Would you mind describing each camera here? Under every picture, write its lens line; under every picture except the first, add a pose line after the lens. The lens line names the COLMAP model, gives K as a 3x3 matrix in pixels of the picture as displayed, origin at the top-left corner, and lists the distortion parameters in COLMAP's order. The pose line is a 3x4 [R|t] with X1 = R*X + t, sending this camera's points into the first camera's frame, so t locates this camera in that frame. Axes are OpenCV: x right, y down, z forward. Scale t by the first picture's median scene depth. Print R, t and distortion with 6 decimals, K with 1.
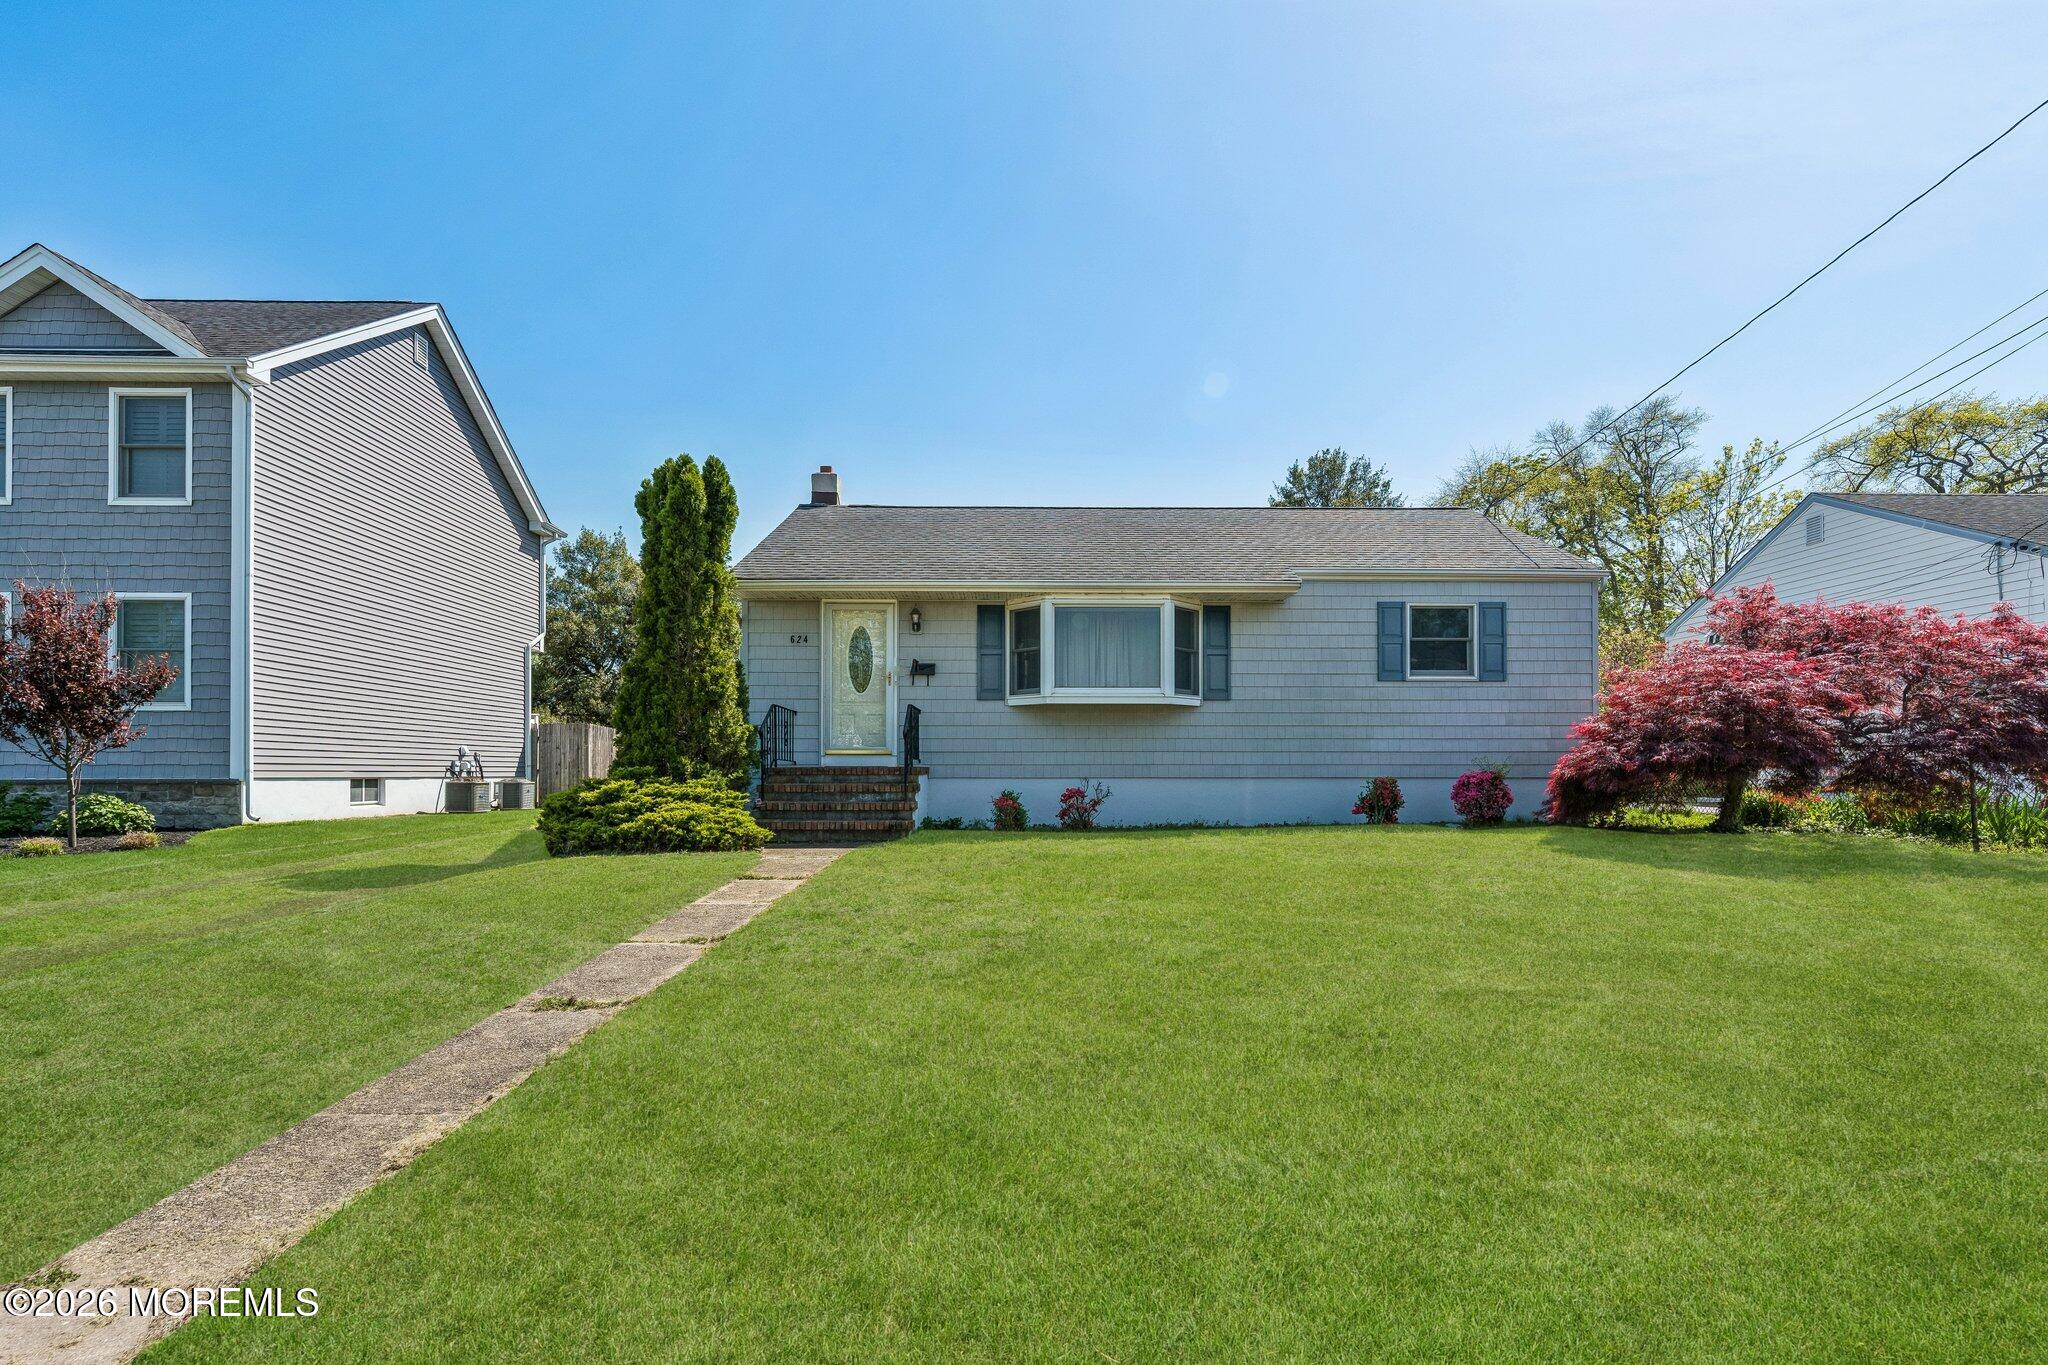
lens RADIAL K [[899.9, 0, 1039.5], [0, 899.9, 775.5], [0, 0, 1]] dist [0.001492, -0.000910]
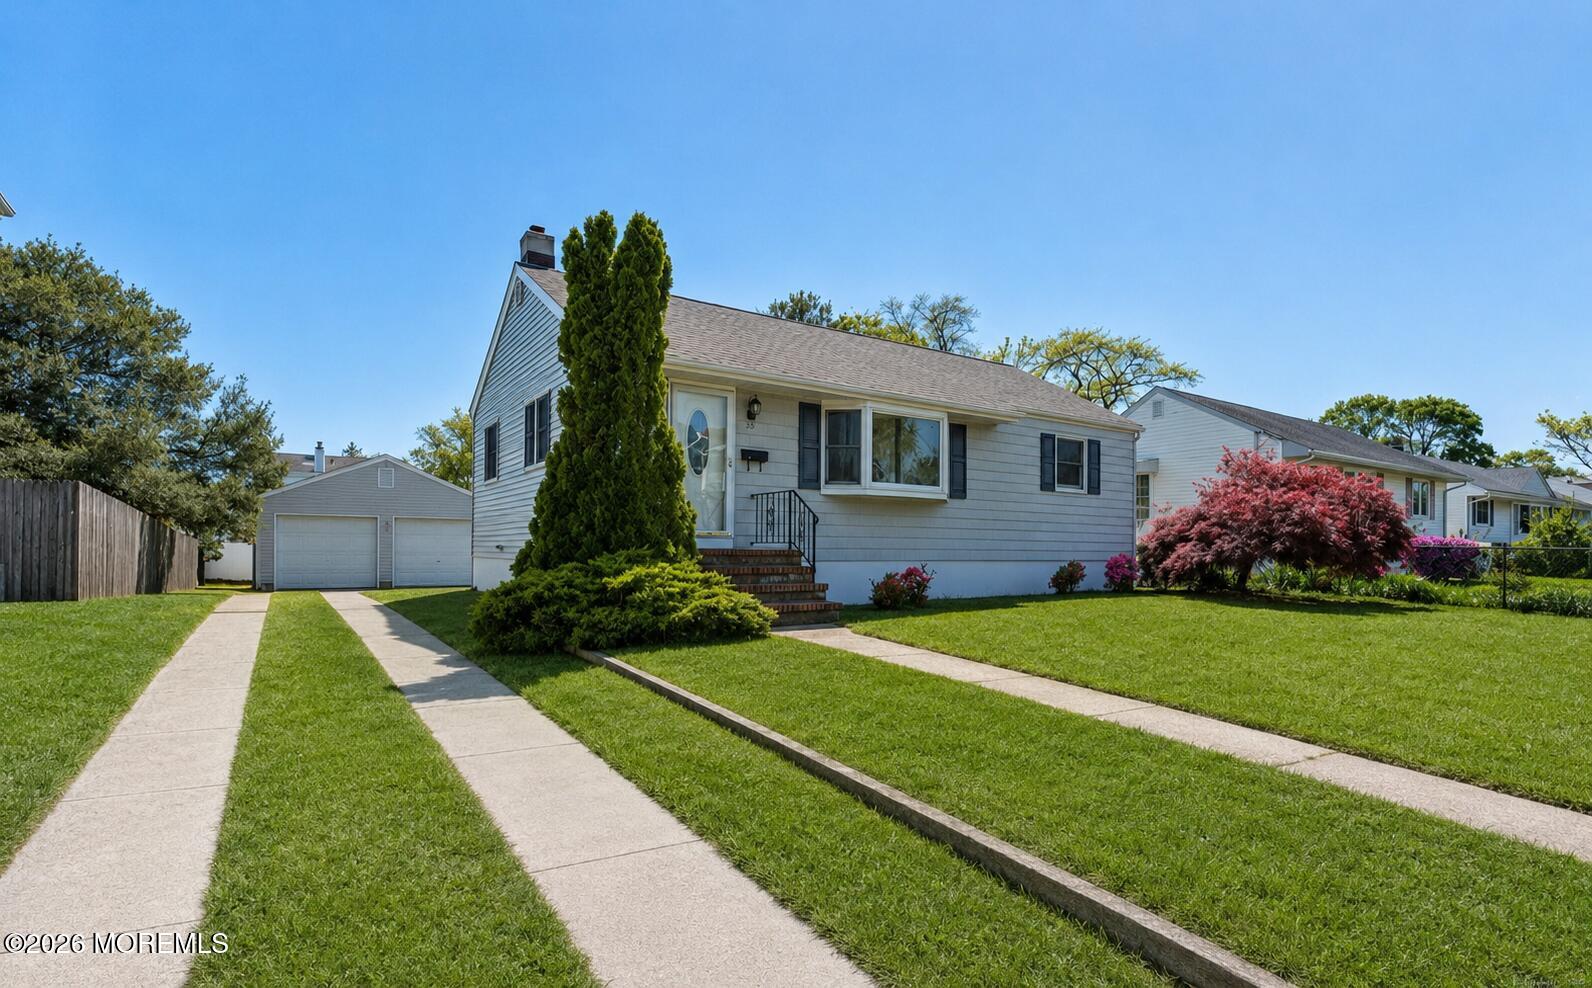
lens RADIAL K [[798.8, 0, 819.7], [0, 798.8, 524.5], [0, 0, 1]] dist [-0.000810, -0.001577]
pose [[0.823392, 0.027361, 0.566812, -0.597014], [-0.011382, 0.999432, -0.031710, -0.009337], [-0.567358, 0.019659, 0.823236, 0.185743]]
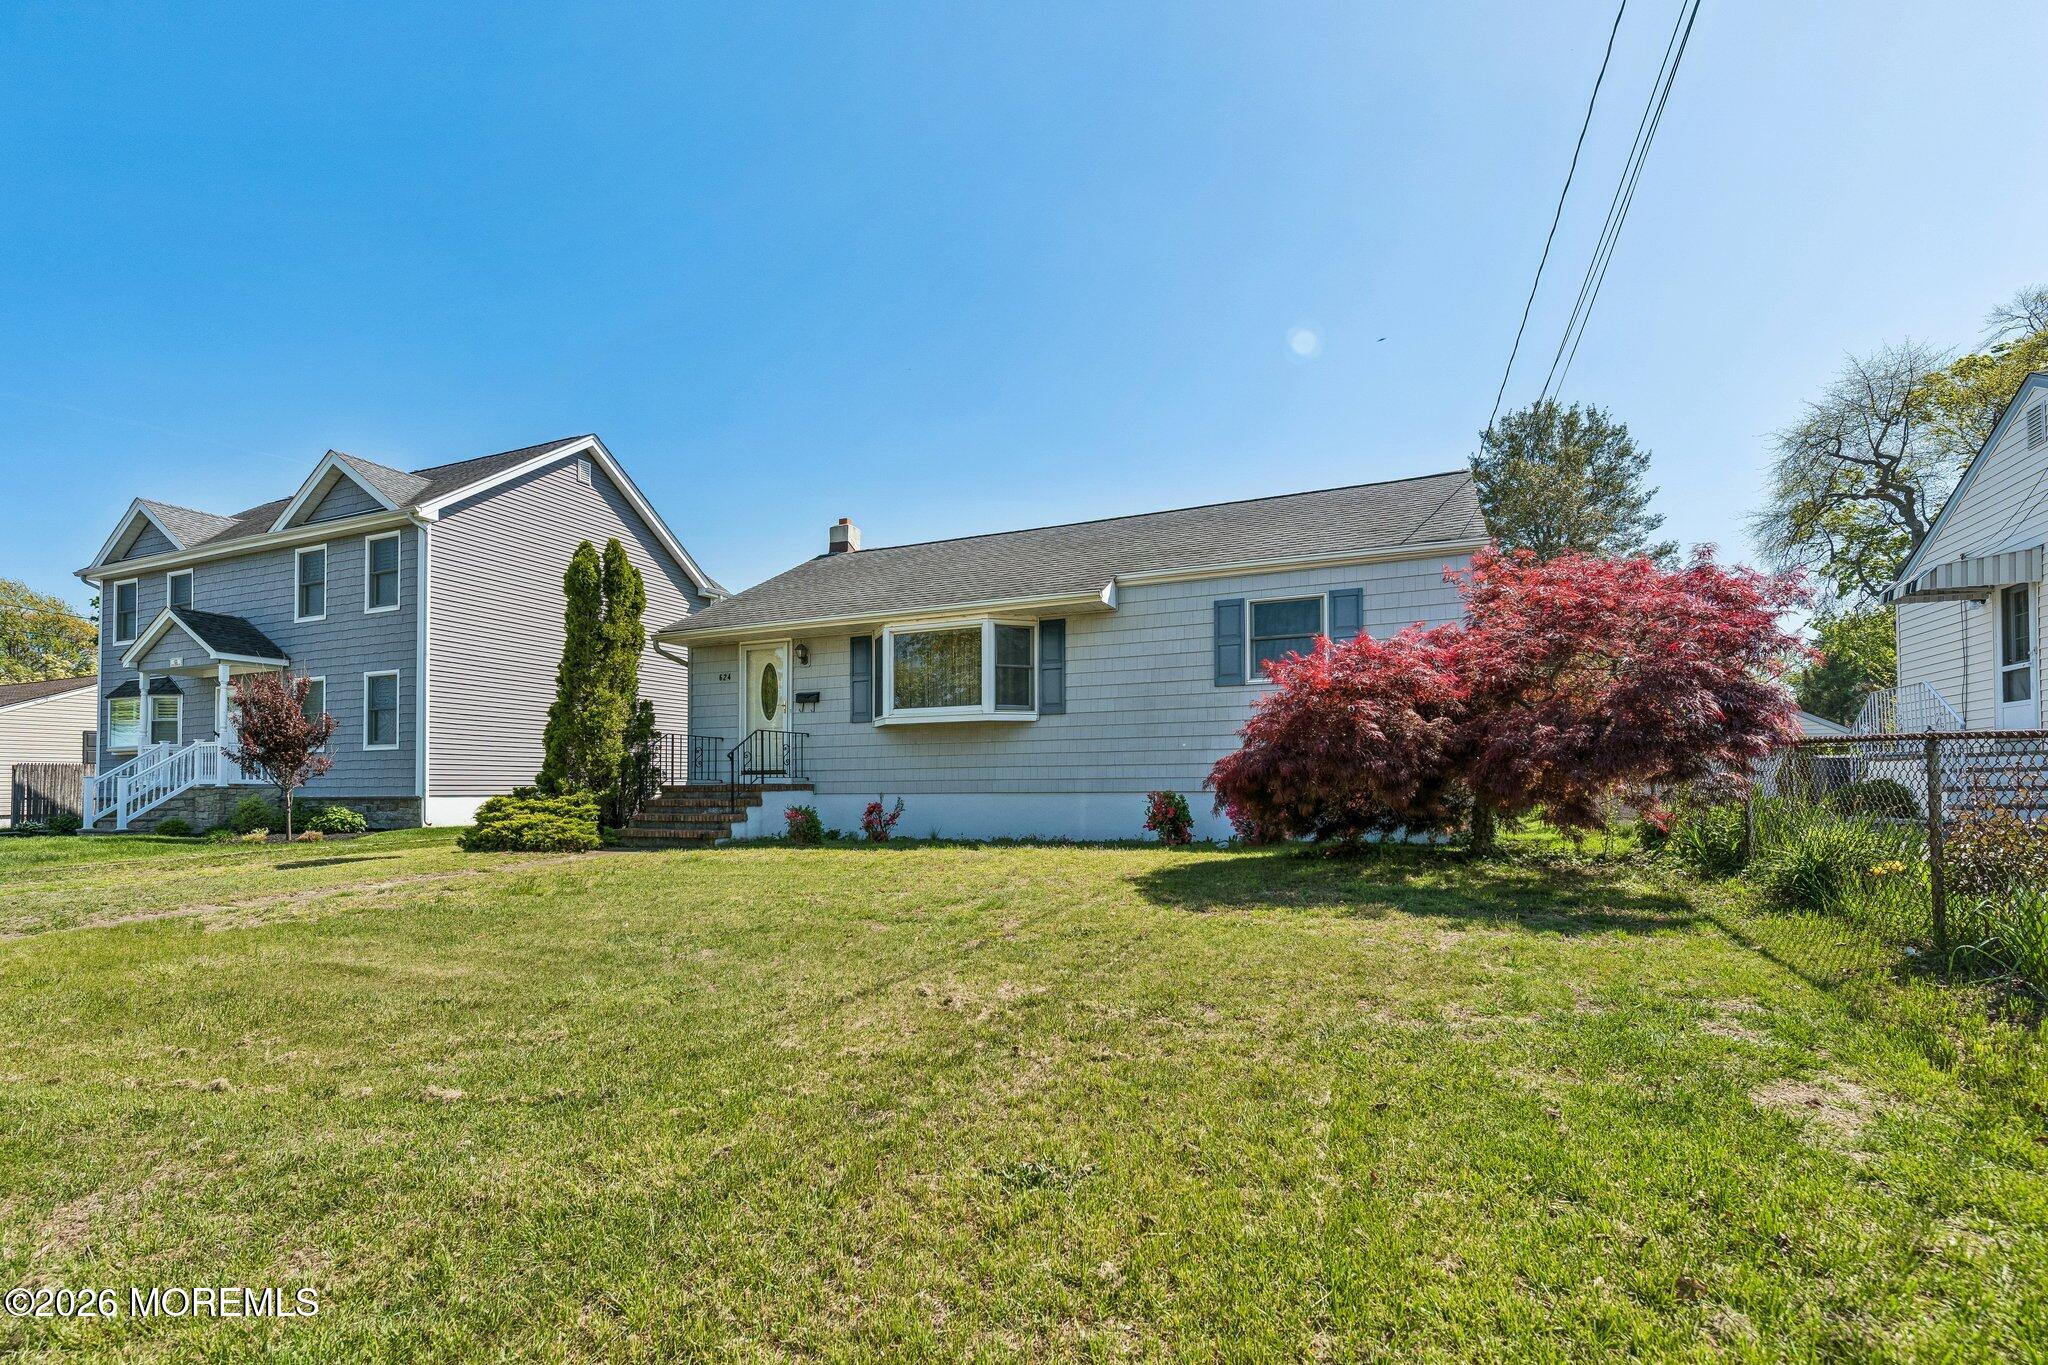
lens RADIAL K [[899.9, 0, 1026.2], [0, 899.9, 780.1], [0, 0, 1]] dist [0.001492, -0.000910]
pose [[0.911957, -0.009727, -0.410170, 0.579654], [0.006442, 0.999935, -0.009389, -0.001919], [0.410234, 0.005920, 0.911961, 0.080940]]
